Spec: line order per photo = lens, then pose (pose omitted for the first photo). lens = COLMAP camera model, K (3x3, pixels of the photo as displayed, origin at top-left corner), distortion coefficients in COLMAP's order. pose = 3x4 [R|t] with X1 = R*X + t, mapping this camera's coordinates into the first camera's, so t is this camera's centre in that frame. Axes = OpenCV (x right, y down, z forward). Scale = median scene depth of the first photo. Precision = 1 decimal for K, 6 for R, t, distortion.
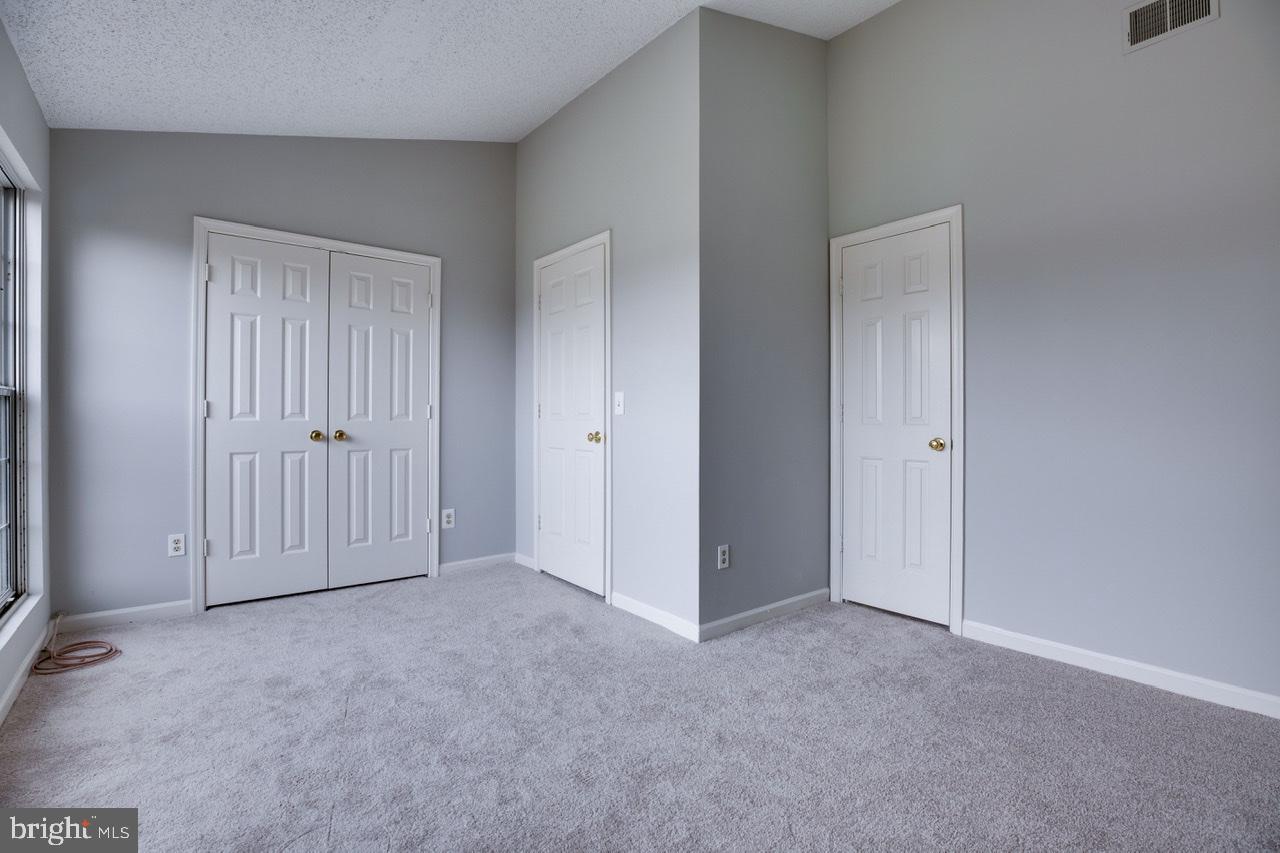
lens RADIAL K [[589.5, 0, 641.8], [0, 589.5, 417.7], [0, 0, 1]] dist [-0.040918, 0.011212]
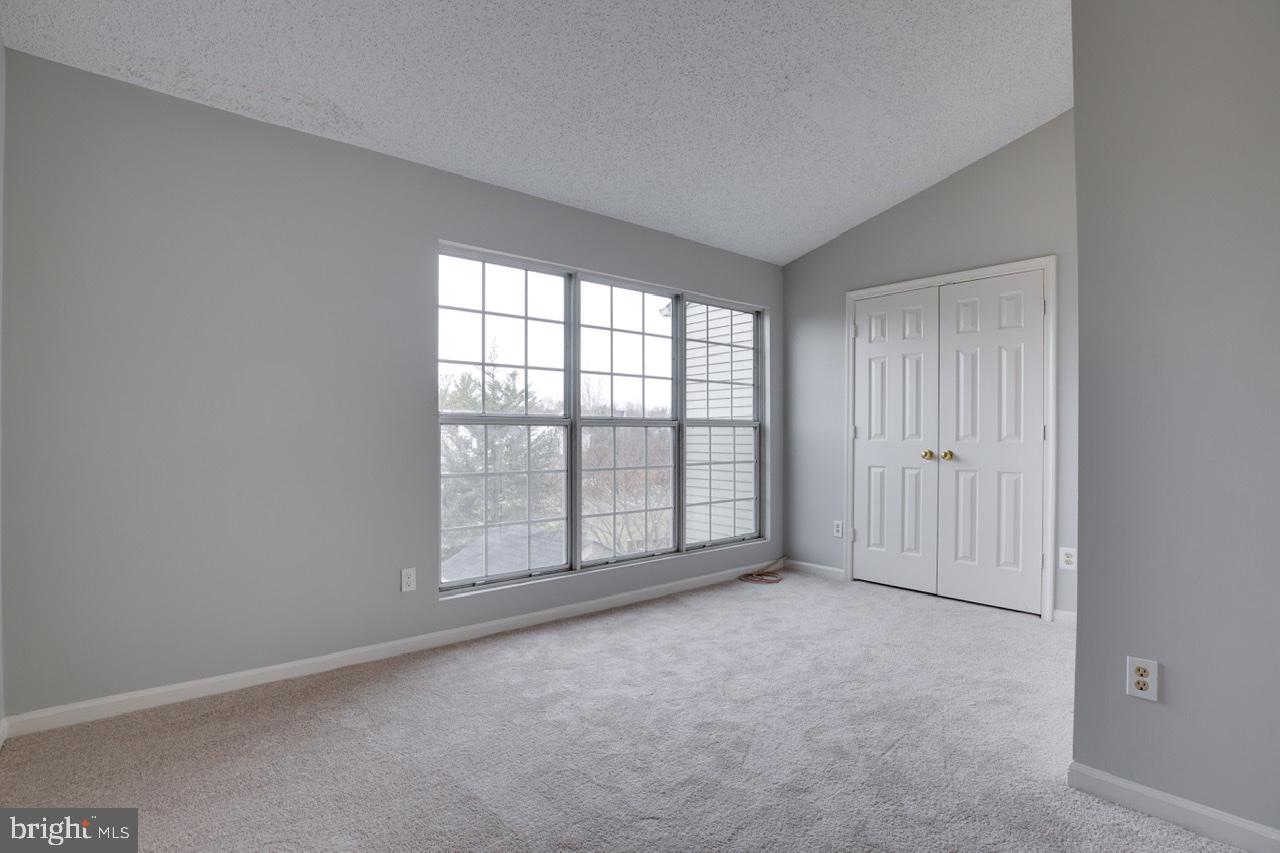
lens RADIAL K [[517.6, 0, 561.2], [0, 517.6, 439.4], [0, 0, 1]] dist [-0.030105, 0.000162]
pose [[0.028239, 0.004661, -0.999590, 0.427468], [-0.001064, 0.999989, 0.004633, -0.002986], [0.999601, 0.000932, 0.028243, 0.281130]]
